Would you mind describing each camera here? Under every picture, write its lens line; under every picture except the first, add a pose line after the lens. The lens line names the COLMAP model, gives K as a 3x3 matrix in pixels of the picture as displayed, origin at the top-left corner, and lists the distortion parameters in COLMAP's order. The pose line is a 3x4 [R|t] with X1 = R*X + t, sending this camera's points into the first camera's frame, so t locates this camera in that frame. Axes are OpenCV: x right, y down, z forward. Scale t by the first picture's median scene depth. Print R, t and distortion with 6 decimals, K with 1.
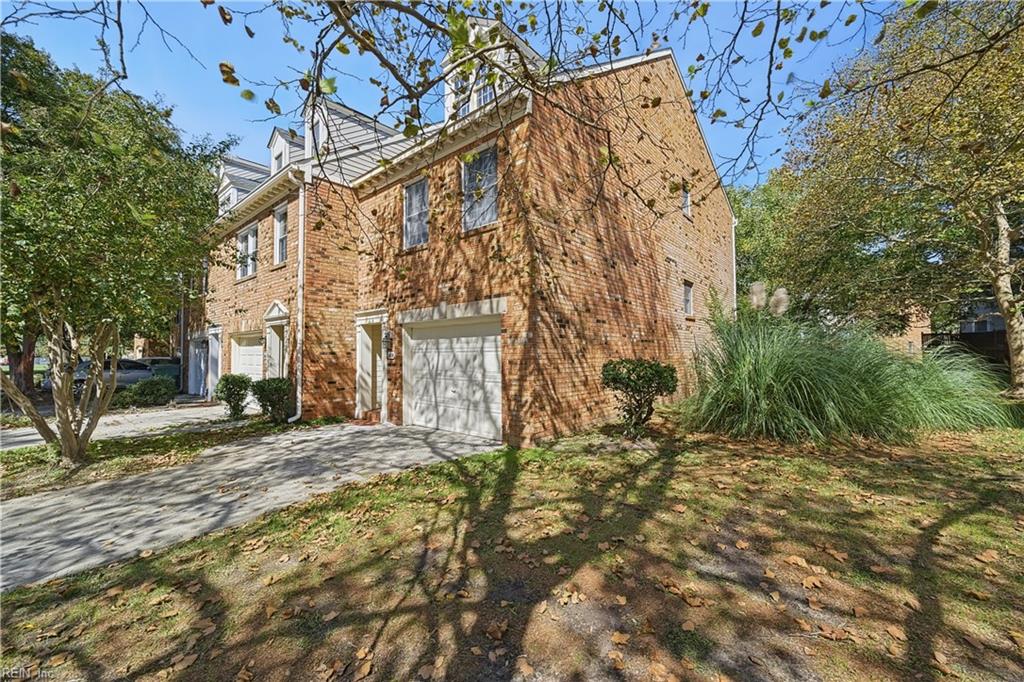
lens RADIAL K [[410.7, 0, 504.9], [0, 410.7, 348.9], [0, 0, 1]] dist [0.008003, -0.000994]
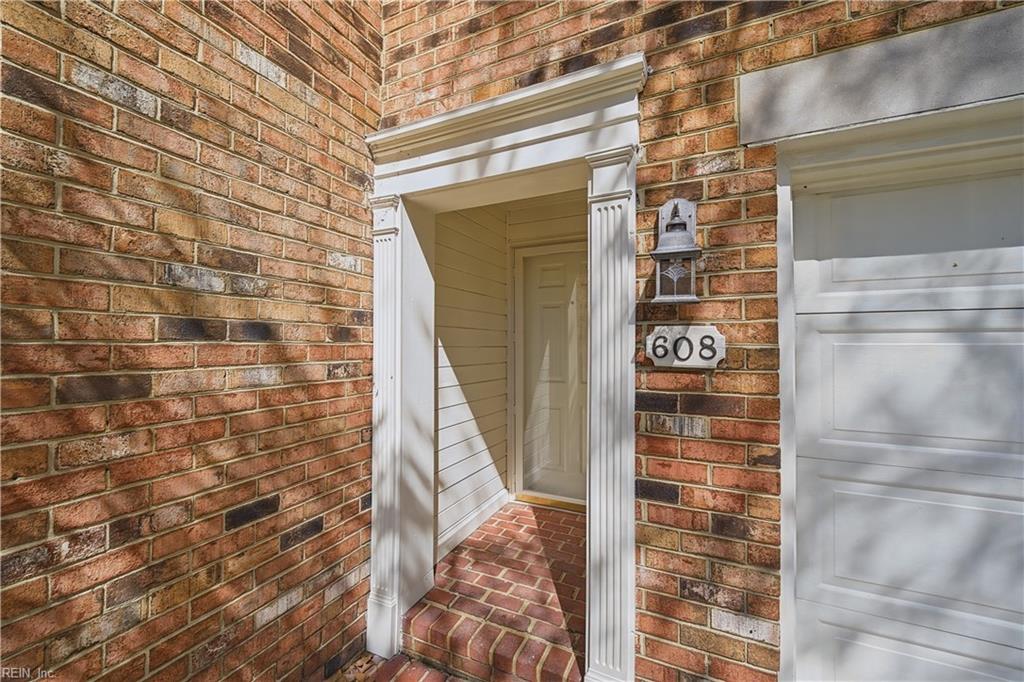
lens RADIAL K [[410.7, 0, 511.1], [0, 410.7, 341.5], [0, 0, 1]] dist [0.008003, -0.000994]
pose [[0.955631, 0.010561, 0.294378, -0.460013], [-0.011411, 0.999934, 0.001168, 0.016465], [-0.294346, -0.004475, 0.955688, 1.010605]]
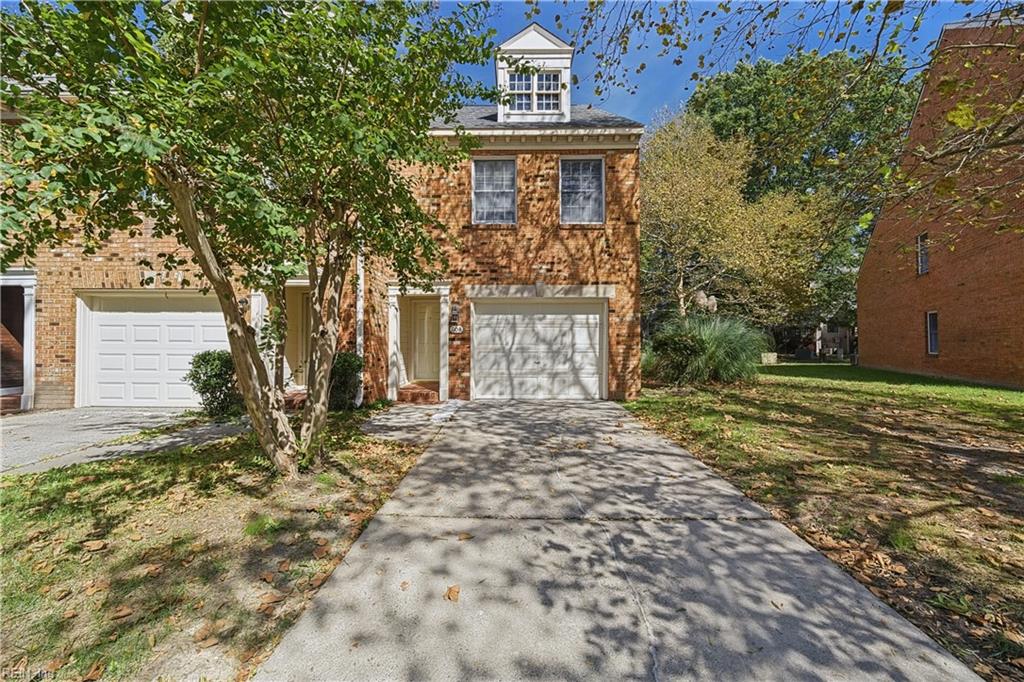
lens RADIAL K [[410.7, 0, 495.4], [0, 410.7, 347.2], [0, 0, 1]] dist [0.008003, -0.000994]
pose [[0.788553, 0.010299, 0.614881, -0.940149], [-0.022063, 0.999690, 0.011551, 0.050151], [-0.614571, -0.022675, 0.788535, 0.195062]]
